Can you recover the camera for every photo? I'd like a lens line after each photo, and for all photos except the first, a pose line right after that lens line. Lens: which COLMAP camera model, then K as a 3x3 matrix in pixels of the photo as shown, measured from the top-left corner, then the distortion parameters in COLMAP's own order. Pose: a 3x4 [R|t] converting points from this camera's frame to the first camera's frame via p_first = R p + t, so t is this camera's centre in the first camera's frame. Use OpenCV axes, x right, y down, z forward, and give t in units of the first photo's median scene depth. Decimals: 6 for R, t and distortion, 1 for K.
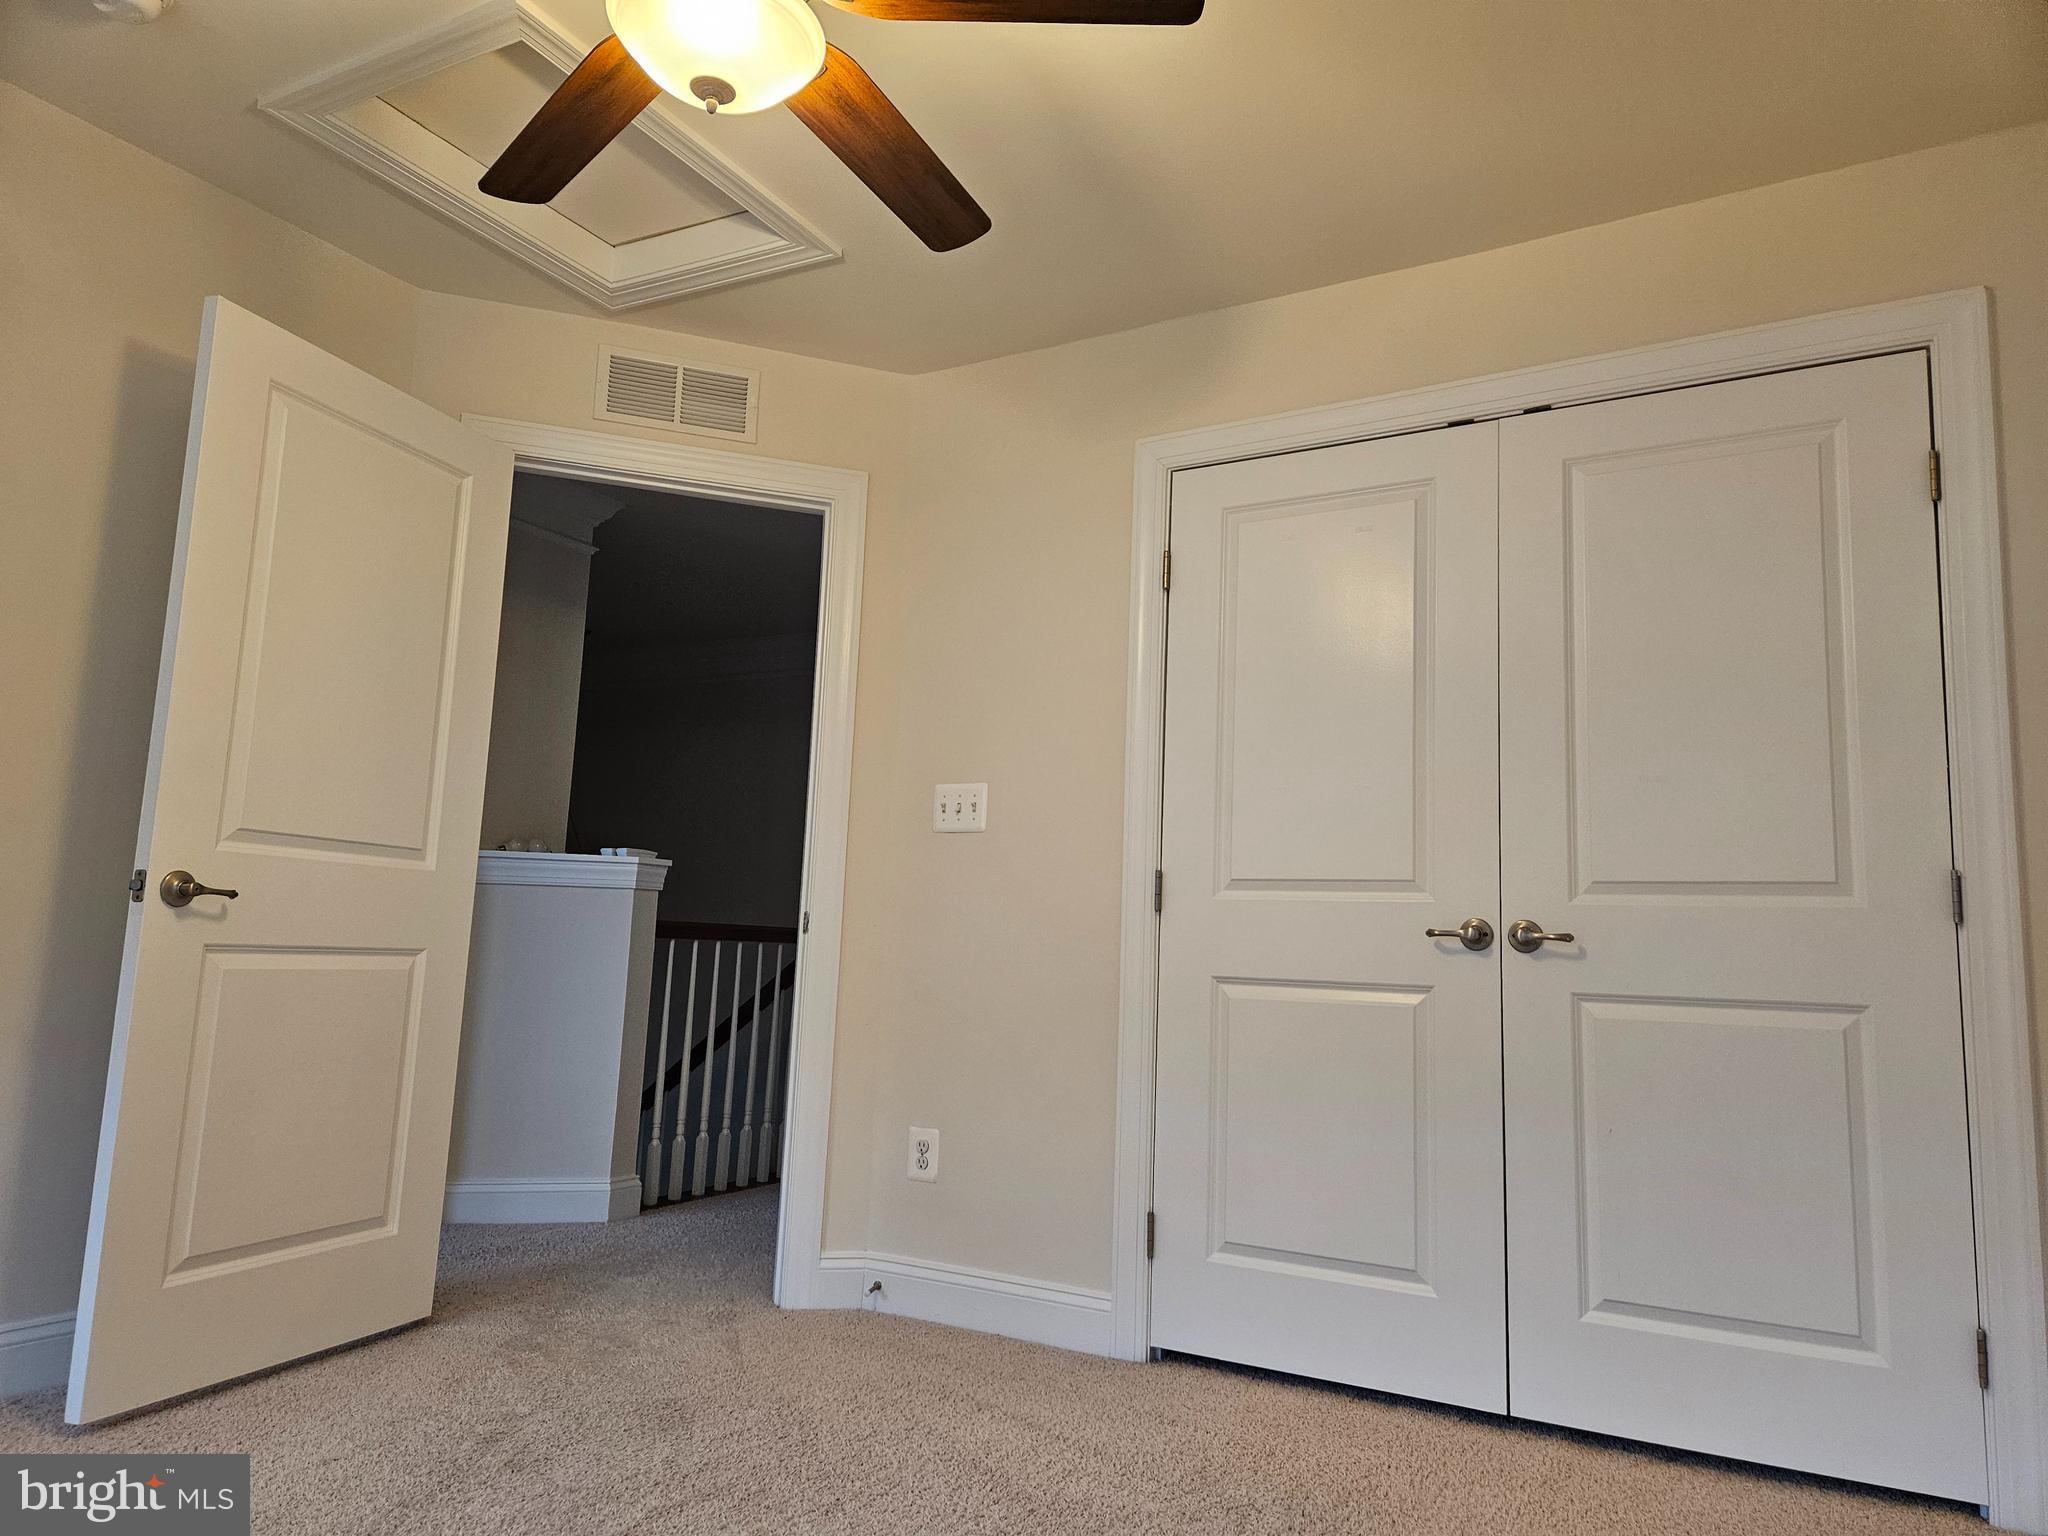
lens RADIAL K [[1356.3, 0, 1064.5], [0, 1356.3, 769.2], [0, 0, 1]] dist [0.034450, -0.027463]
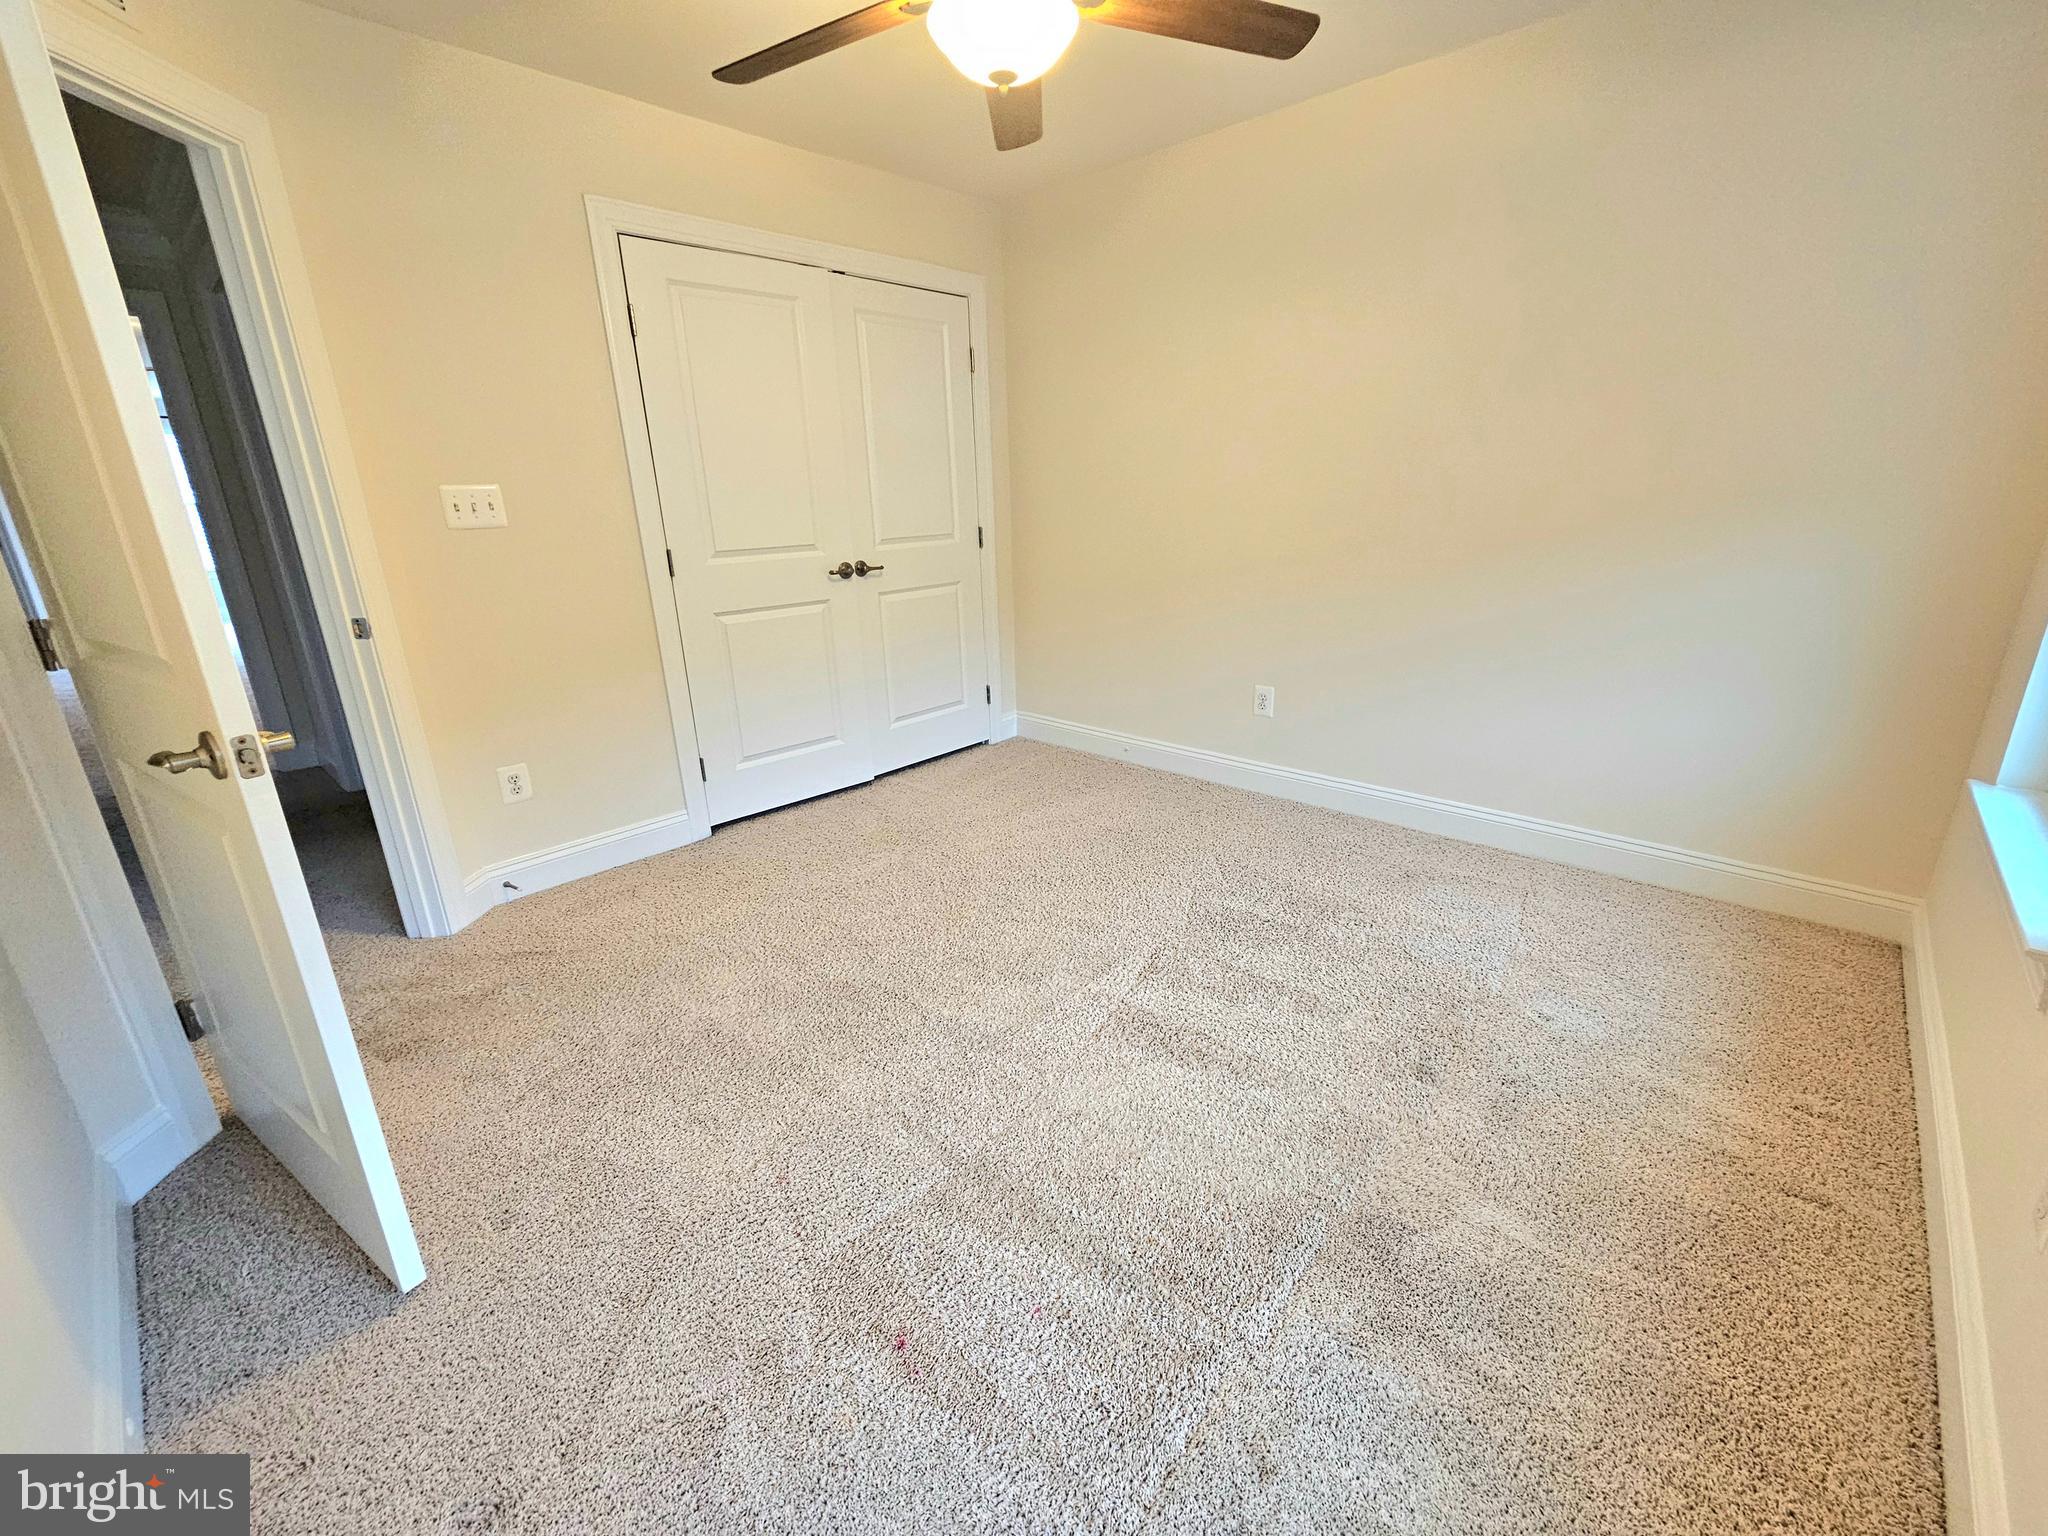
lens RADIAL K [[847.3, 0, 1022.7], [0, 847.3, 758.0], [0, 0, 1]] dist [-0.006668, -0.000299]
pose [[0.248039, -0.329061, 0.911151, -0.785309], [-0.095438, 0.927667, 0.361006, -0.088941], [-0.964038, -0.176502, 0.198693, 0.405450]]
